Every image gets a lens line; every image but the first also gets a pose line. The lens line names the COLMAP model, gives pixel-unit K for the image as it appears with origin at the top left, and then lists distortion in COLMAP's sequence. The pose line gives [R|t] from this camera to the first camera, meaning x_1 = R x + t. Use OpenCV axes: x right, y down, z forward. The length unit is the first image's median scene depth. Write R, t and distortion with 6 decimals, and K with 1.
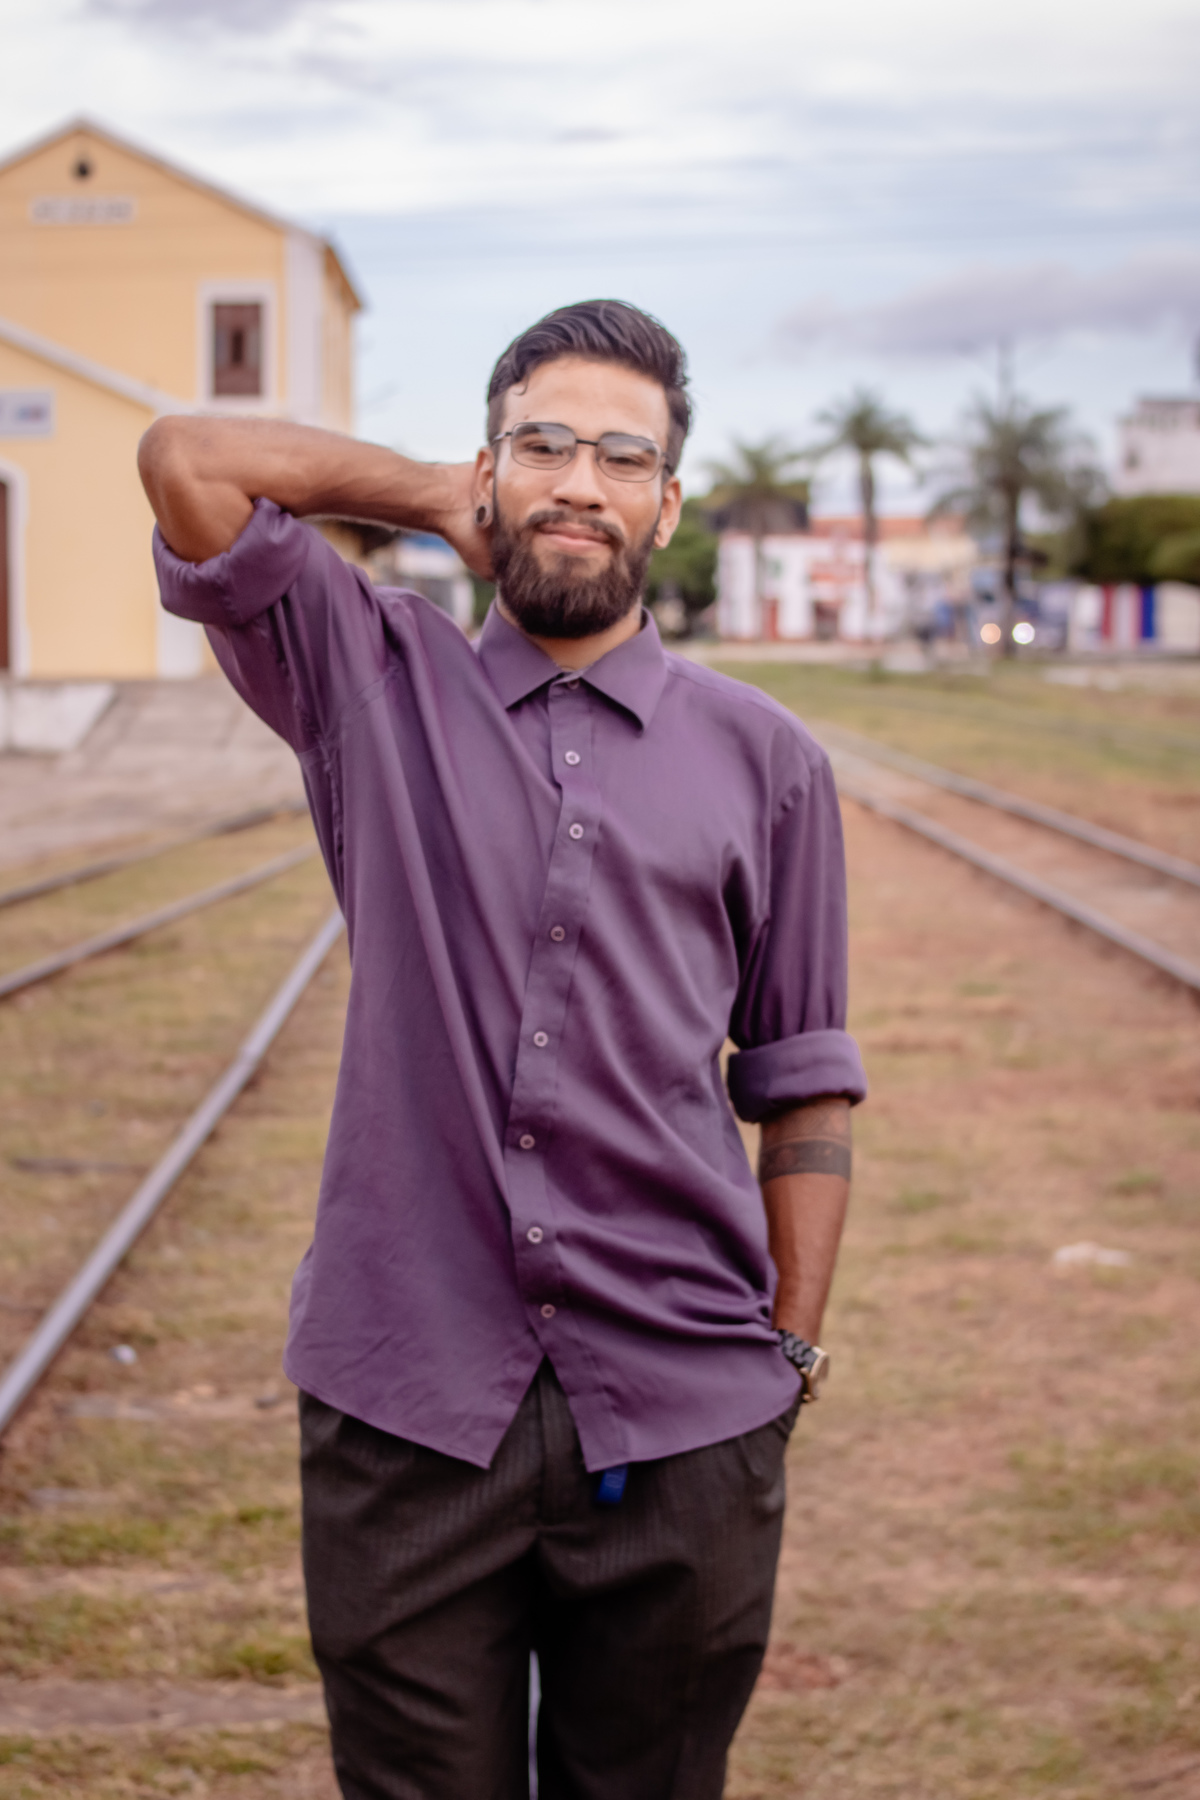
lens RADIAL K [[3364.1, 0, 600.0], [0, 3364.1, 900.0], [0, 0, 1]] dist [-0.060219, -0.130296]
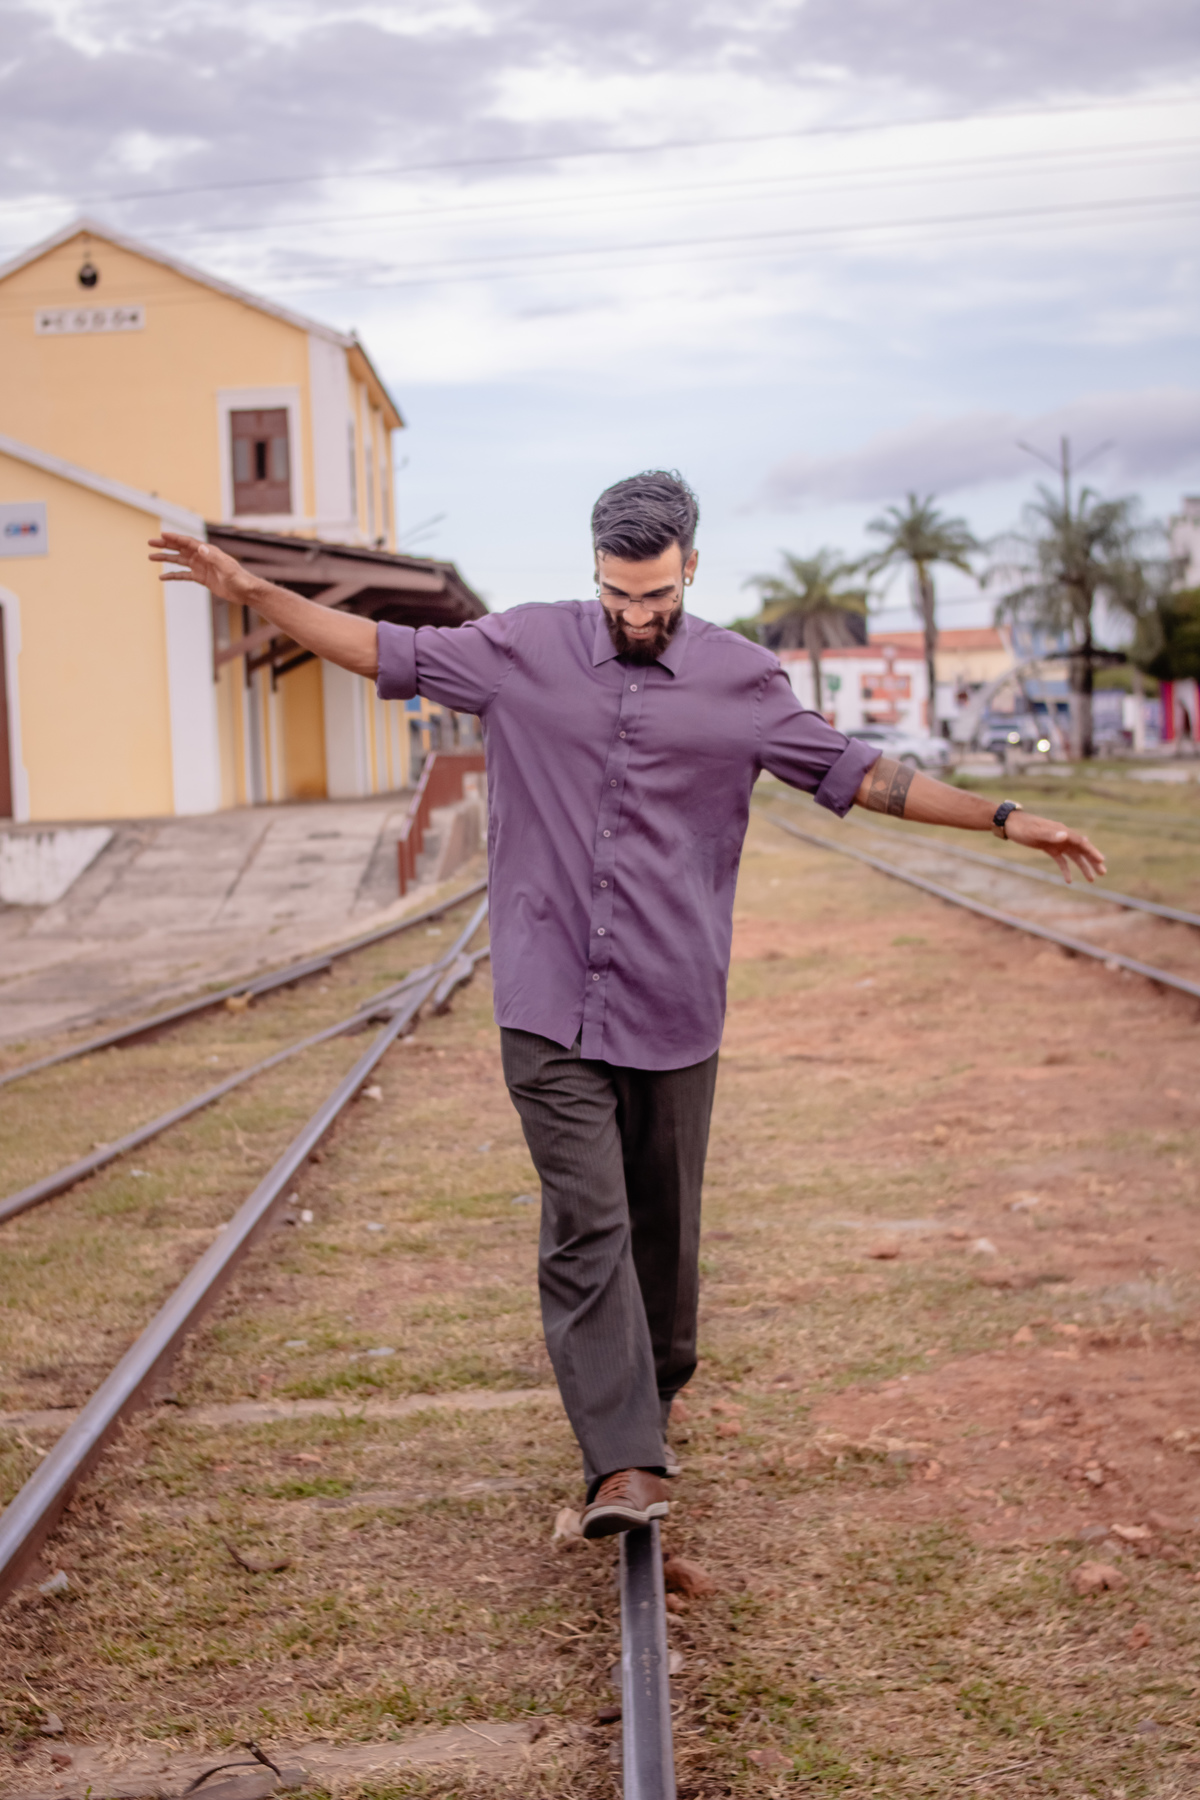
lens RADIAL K [[3150.6, 0, 600.0], [0, 3150.6, 900.0], [0, 0, 1]] dist [-0.060665, 0.084028]
pose [[0.998978, -0.040814, -0.019424, -0.009880], [0.040109, 0.998570, -0.035353, -0.034660], [0.020839, 0.034538, 0.999186, 0.586876]]
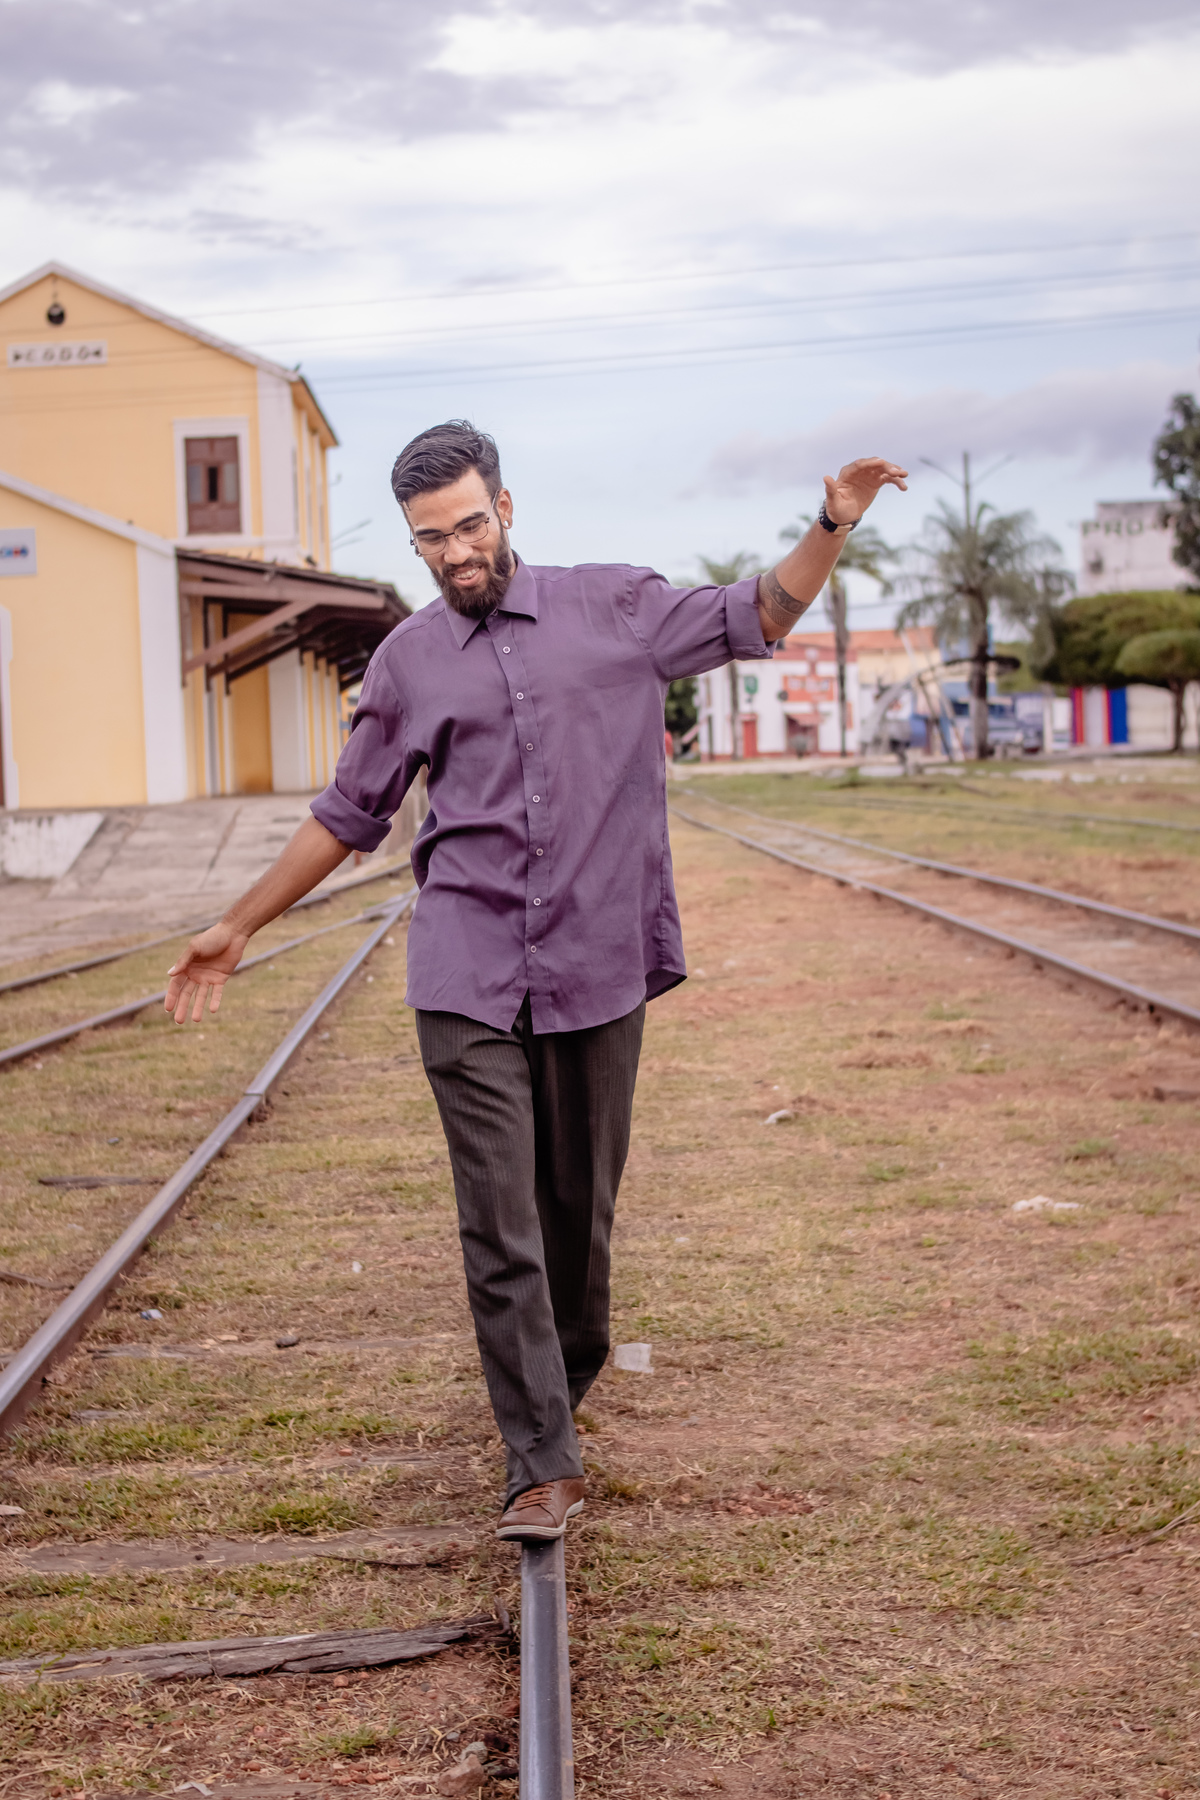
lens RADIAL K [[3335.3, 0, 604.1], [0, 3335.3, 859.0], [0, 0, 1]] dist [-0.064636, 0.015697]
pose [[0.999262, -0.037916, 0.006110, 0.001096], [0.038174, 0.998035, -0.049695, 0.020236], [-0.004214, 0.049892, 0.998746, -0.033797]]
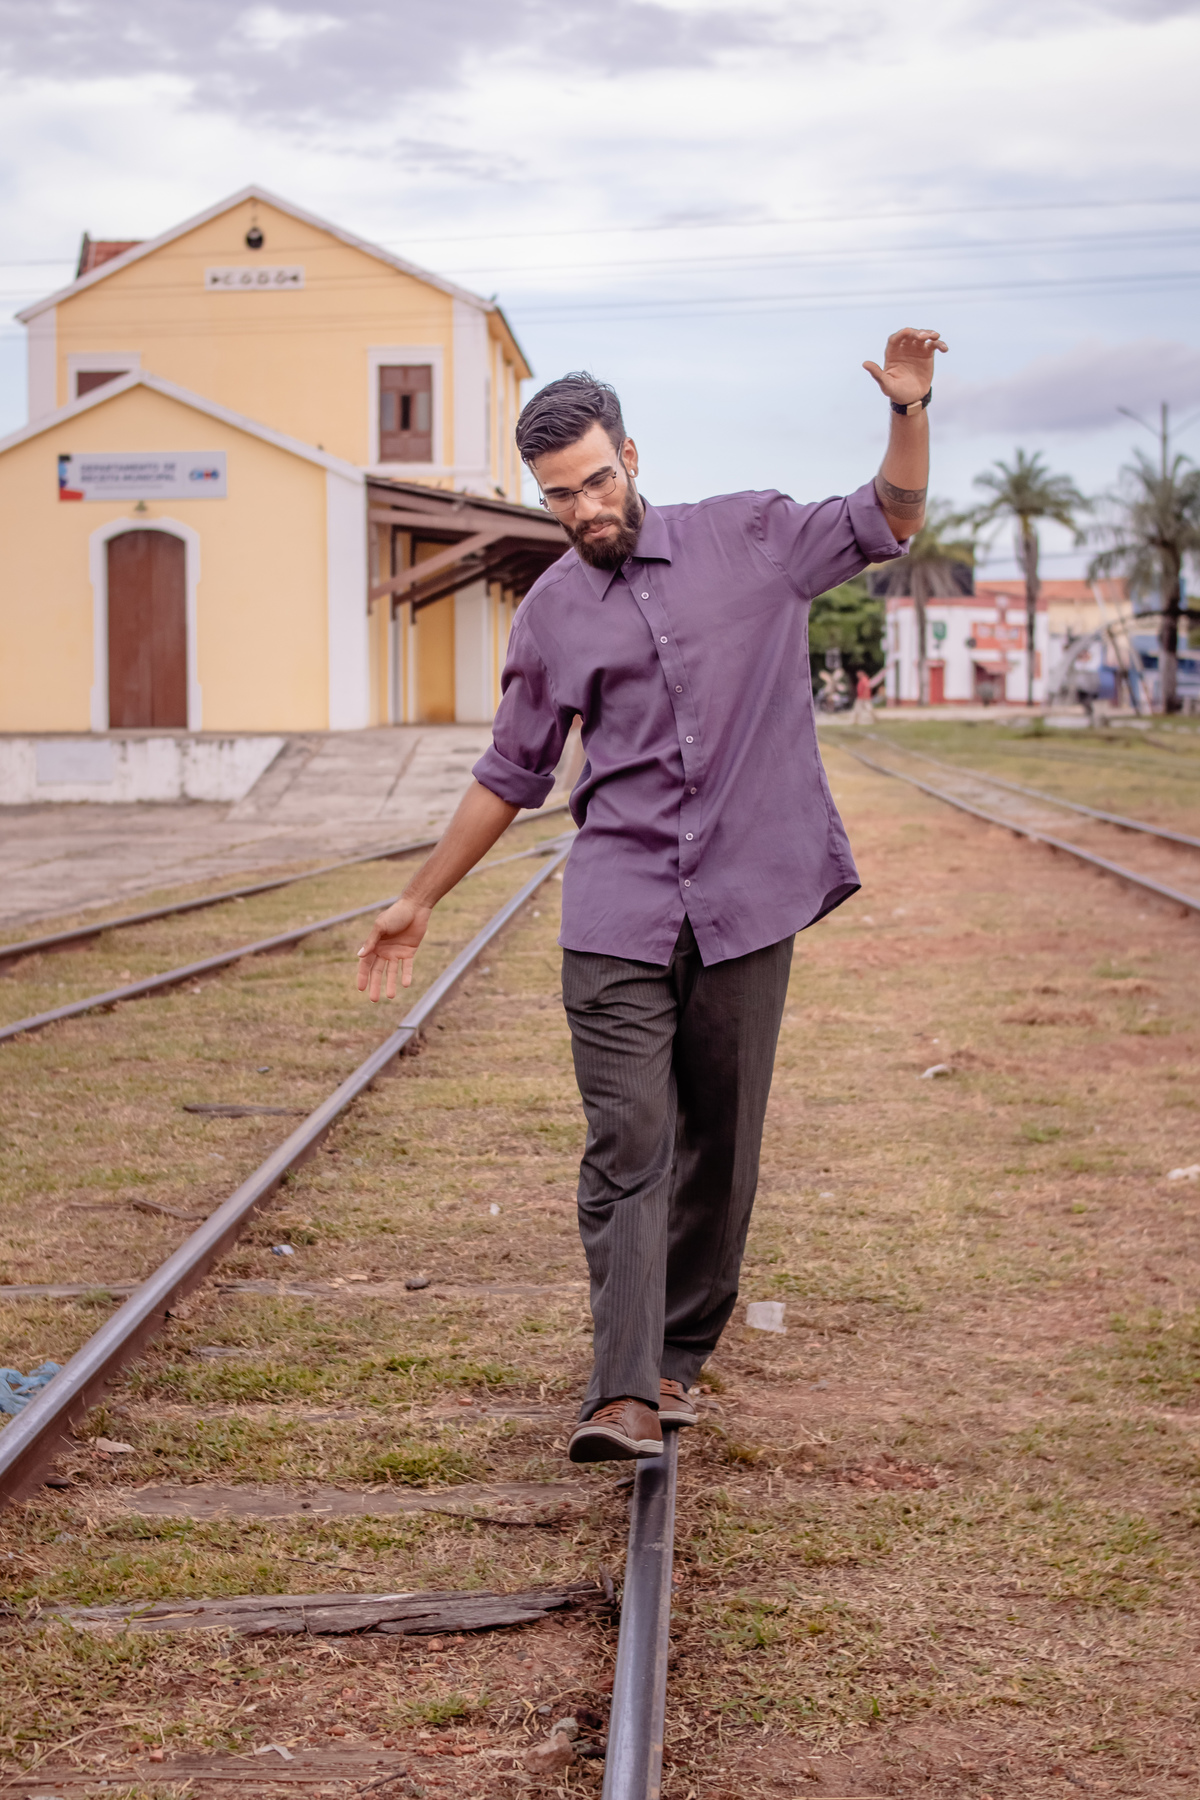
lens RADIAL K [[3335.3, 0, 604.1], [0, 3335.3, 859.0], [0, 0, 1]] dist [-0.064636, 0.015697]
pose [[0.998814, -0.002400, -0.048626, 0.004878], [0.000829, 0.999478, -0.032294, 0.019300], [0.048678, 0.032215, 0.998295, -0.023739]]
